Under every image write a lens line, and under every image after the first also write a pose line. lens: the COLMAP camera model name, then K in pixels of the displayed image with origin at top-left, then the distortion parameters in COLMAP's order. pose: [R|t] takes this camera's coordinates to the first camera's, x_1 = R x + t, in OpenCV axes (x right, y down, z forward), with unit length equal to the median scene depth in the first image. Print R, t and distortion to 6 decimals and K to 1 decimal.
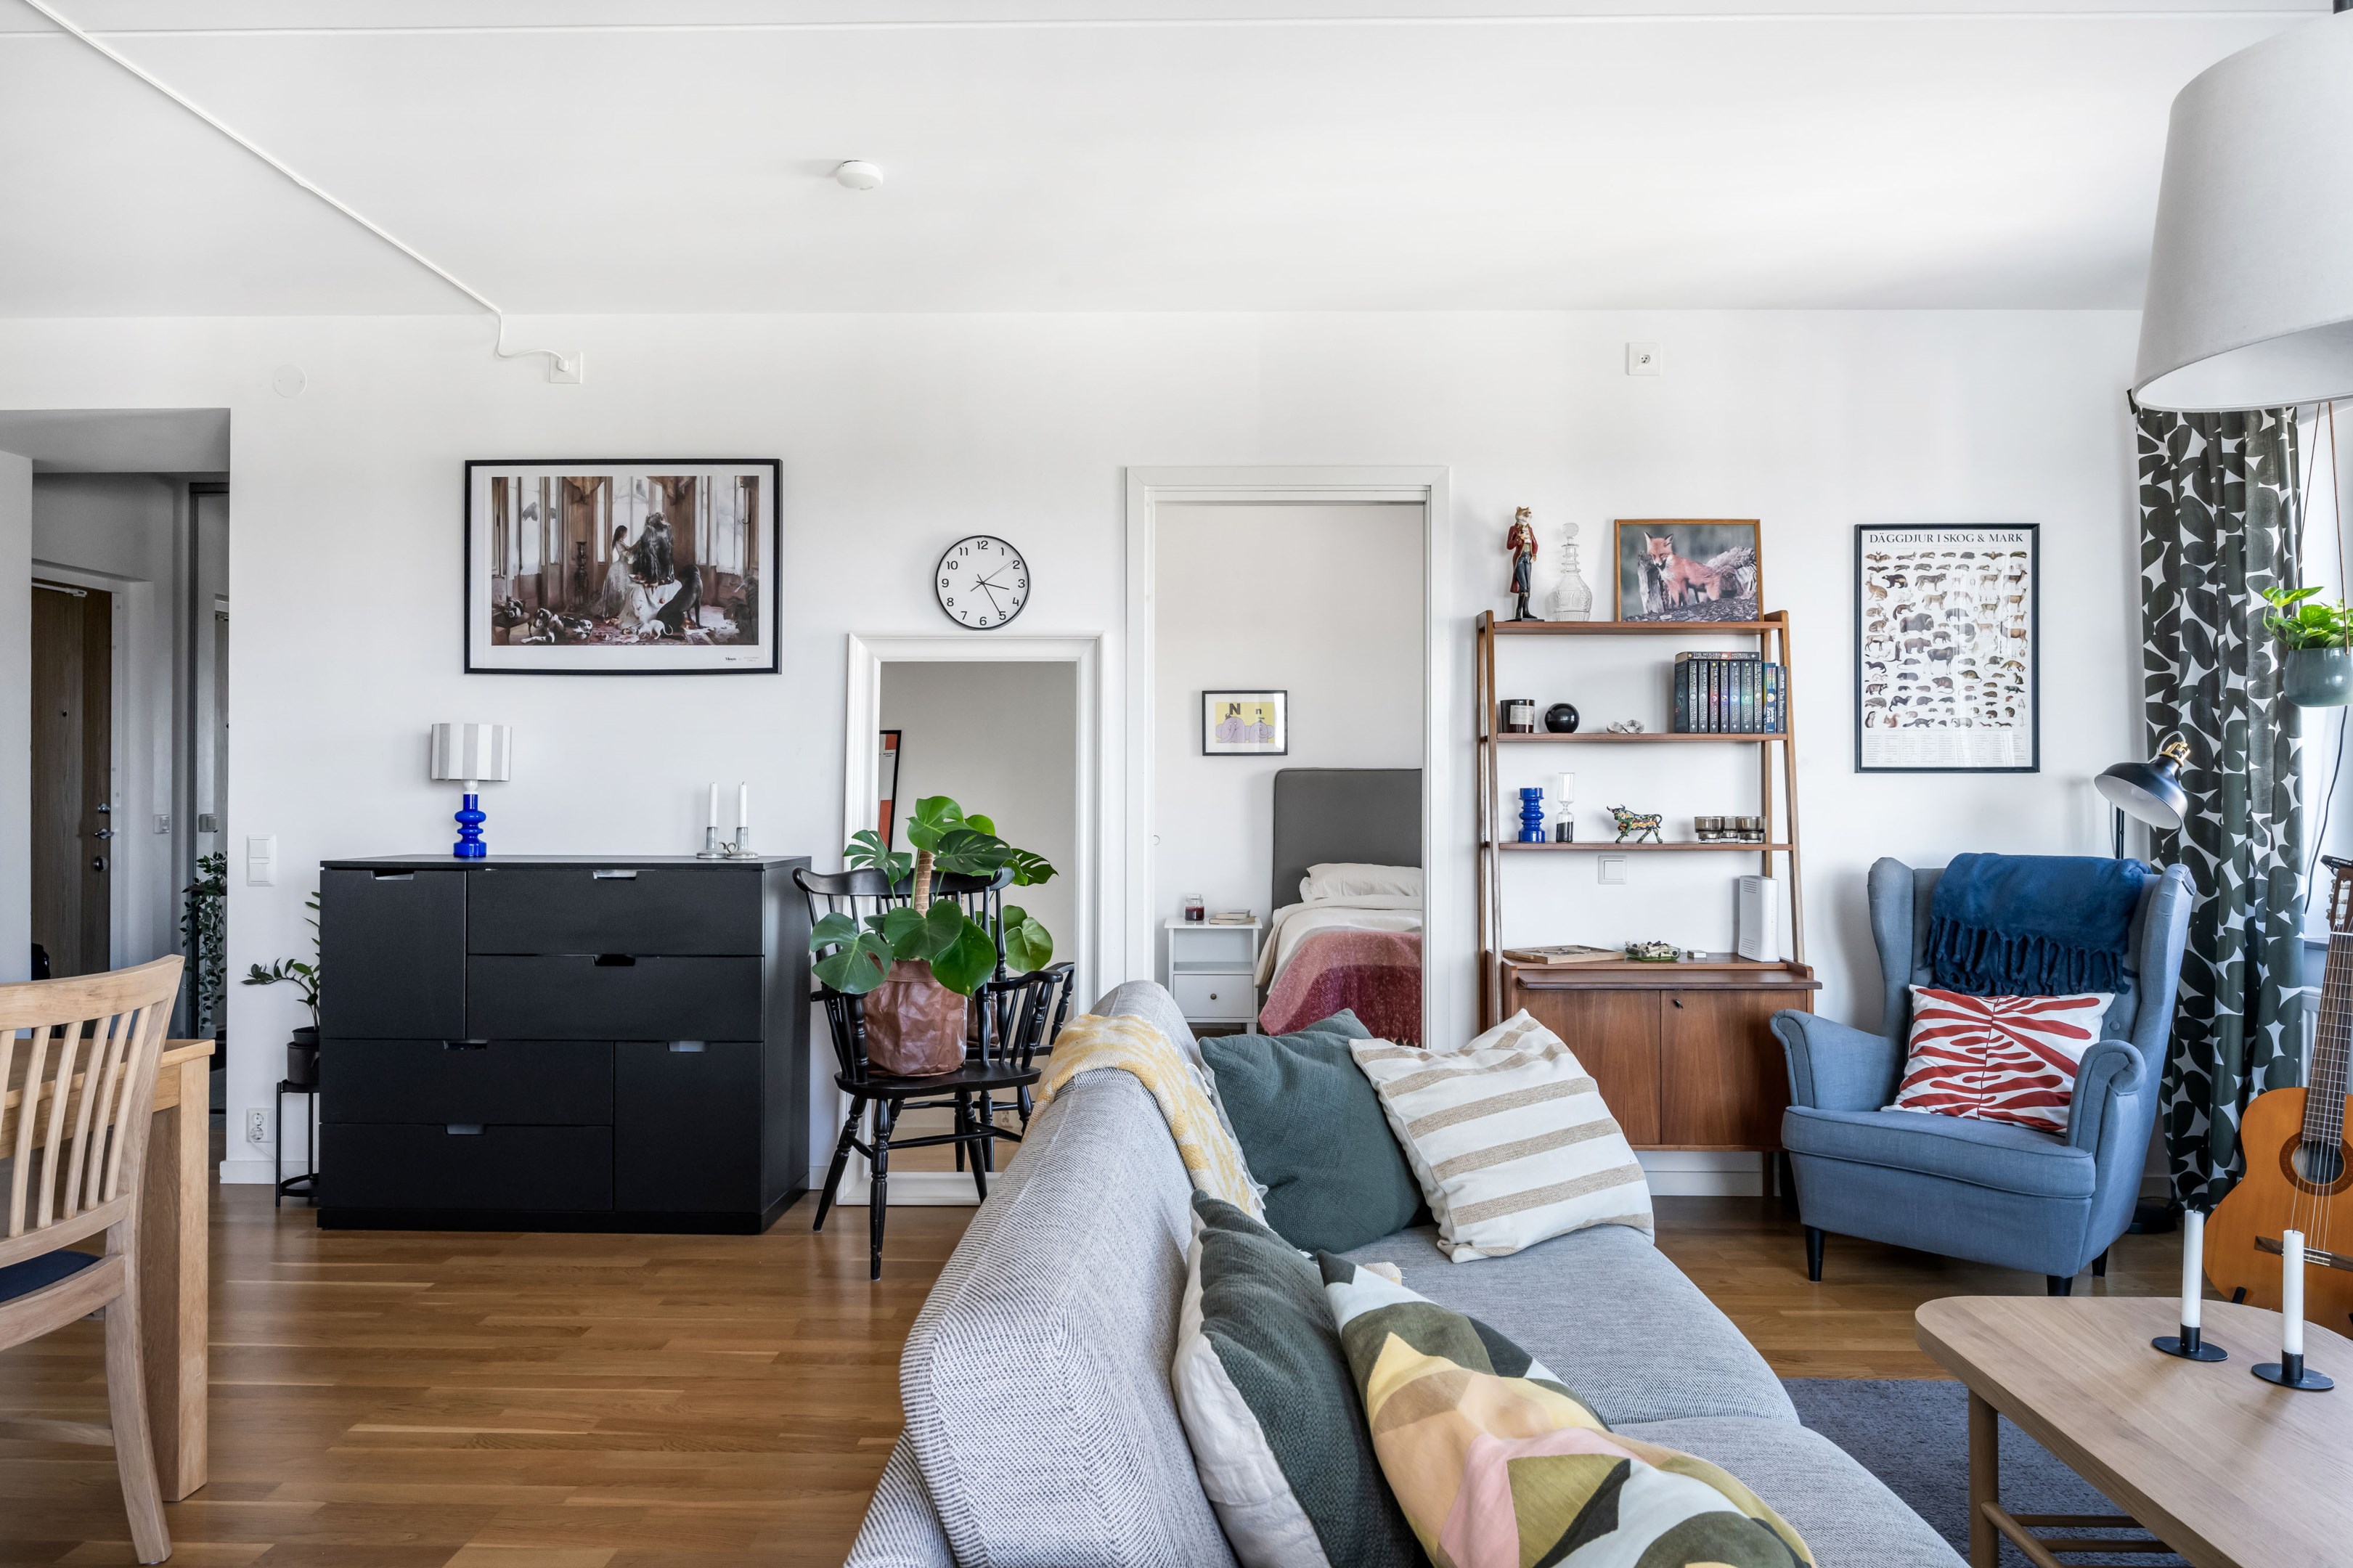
lens RADIAL K [[1452.3, 0, 1176.5], [0, 1452.3, 784.0], [0, 0, 1]] dist [0.000032, -0.000357]
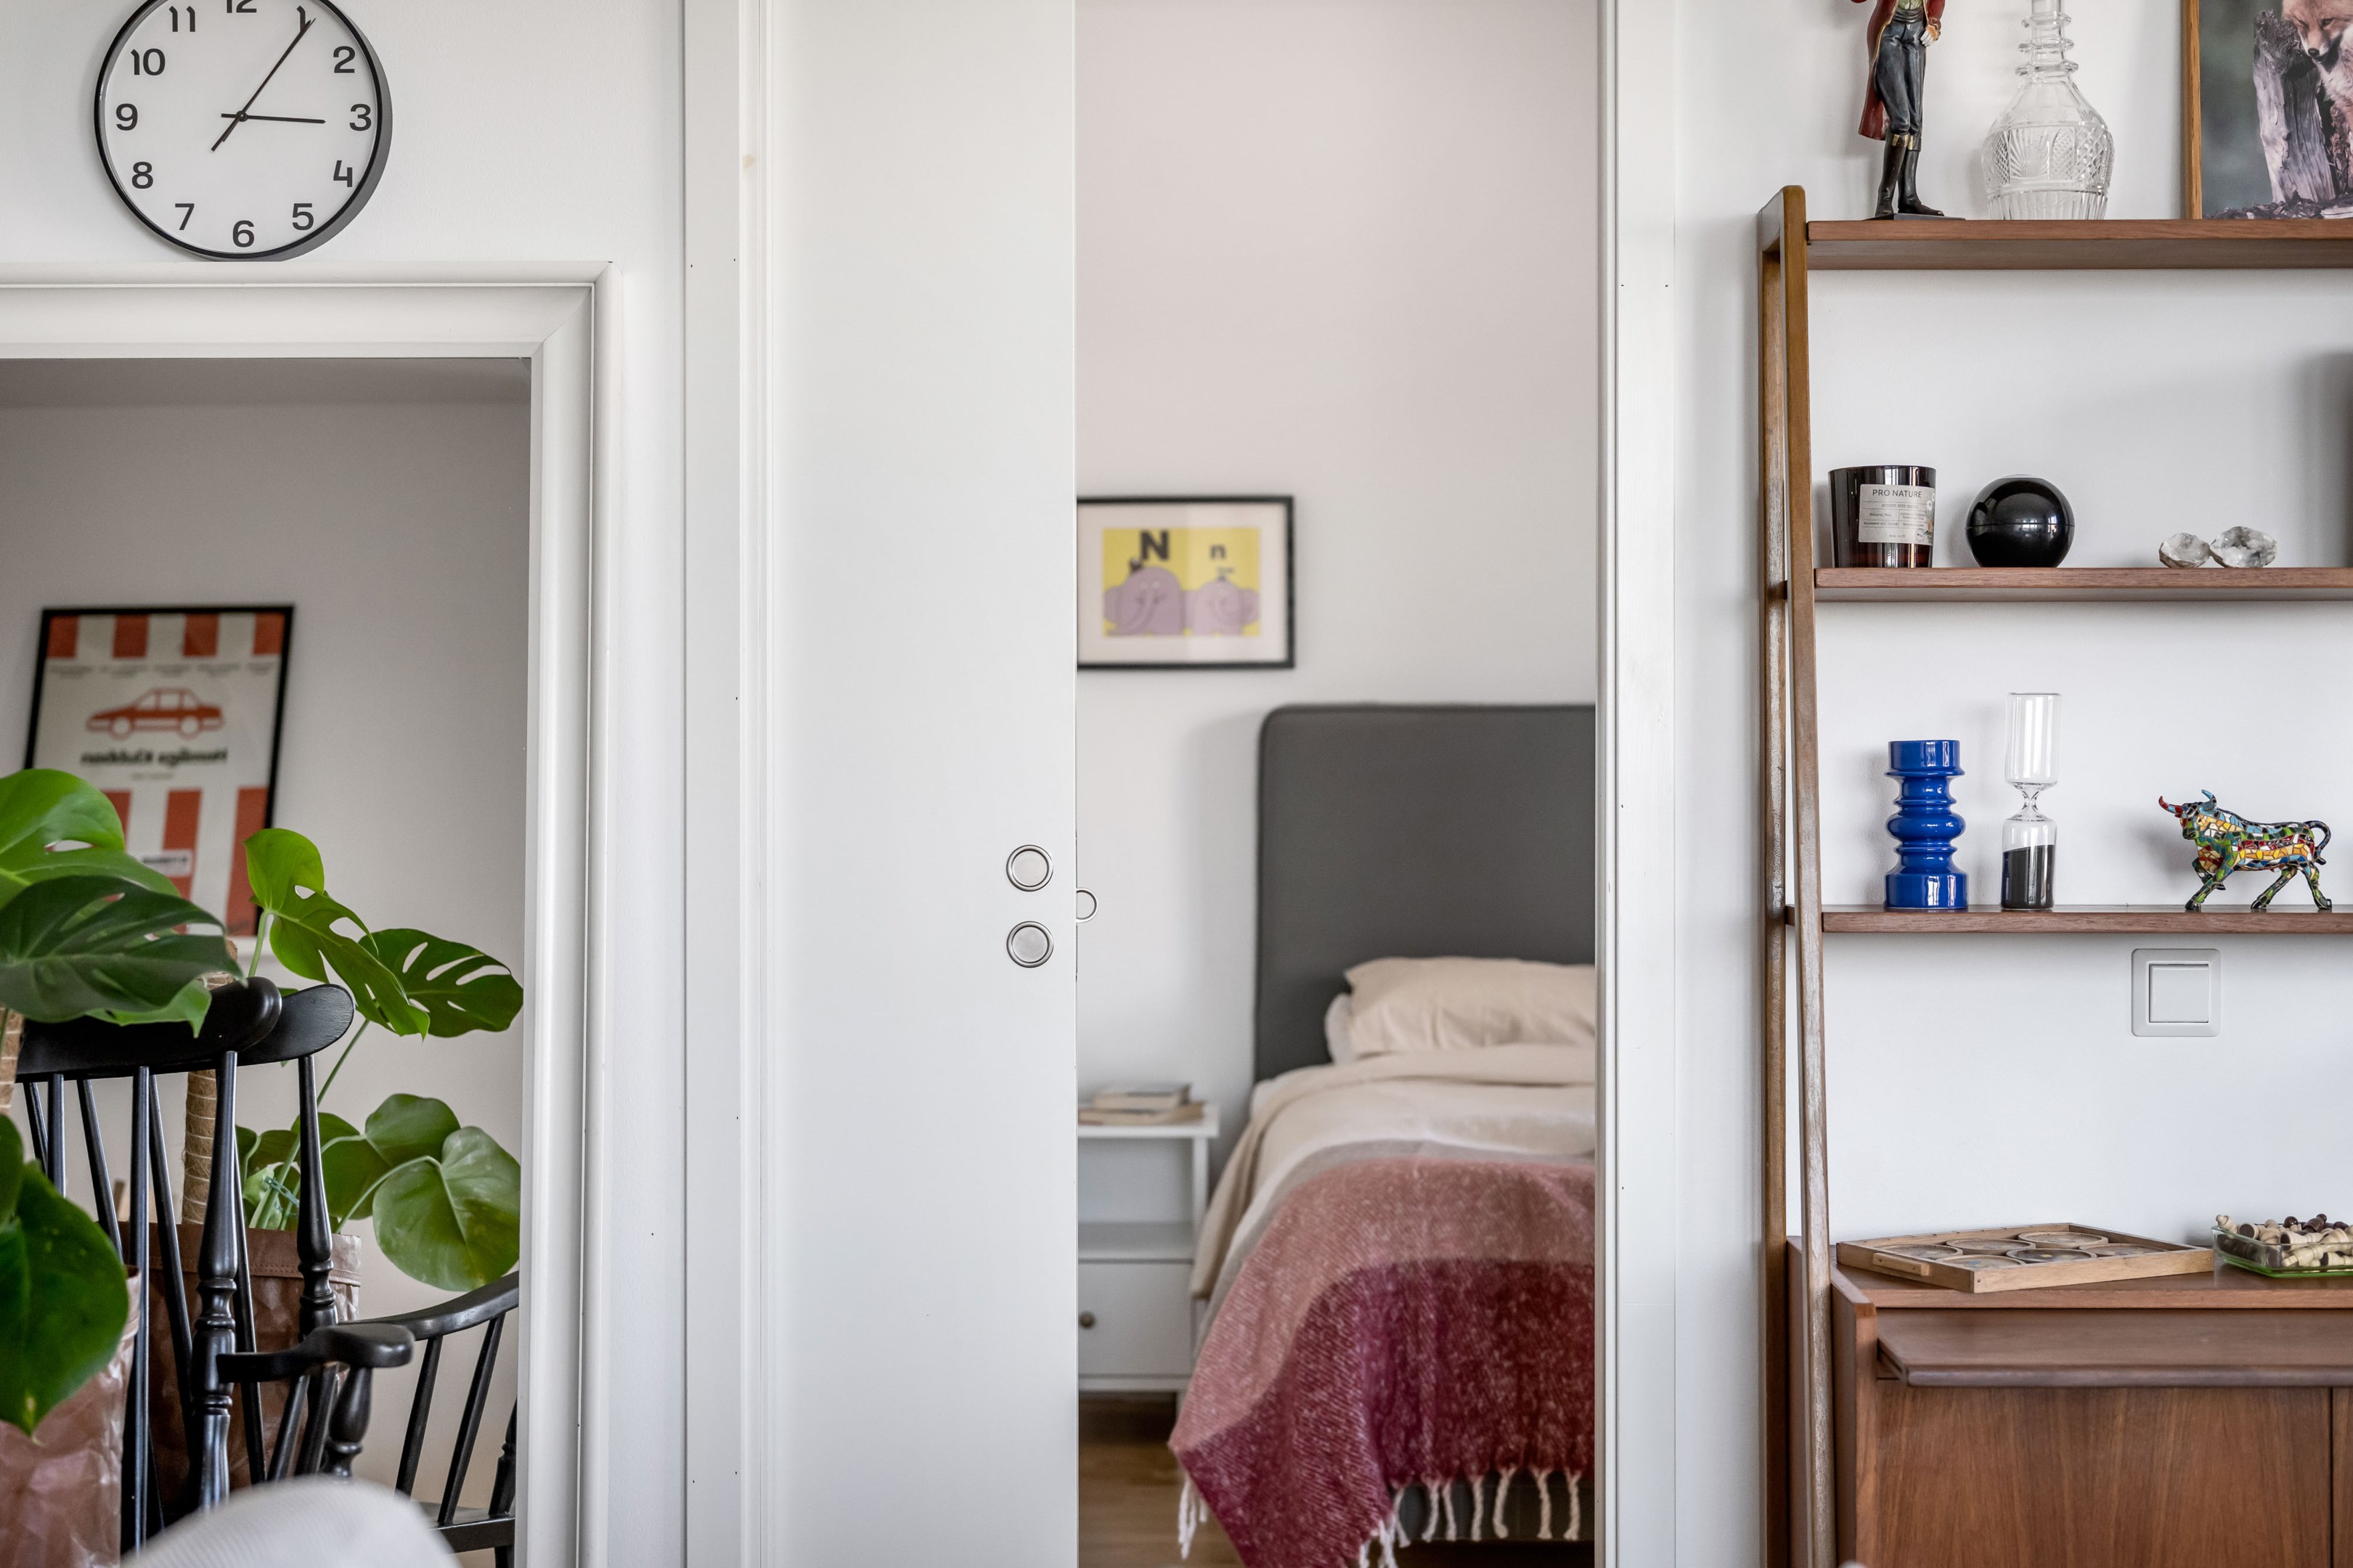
lens RADIAL K [[3298.5, 0, 1176.5], [0, 3298.5, 784.0], [0, 0, 1]] dist [0.015077, -0.029887]
pose [[0.999993, -0.002508, 0.002644, 0.075151], [0.002490, 0.999973, 0.006893, 0.006746], [-0.002661, -0.006886, 0.999973, 0.263529]]
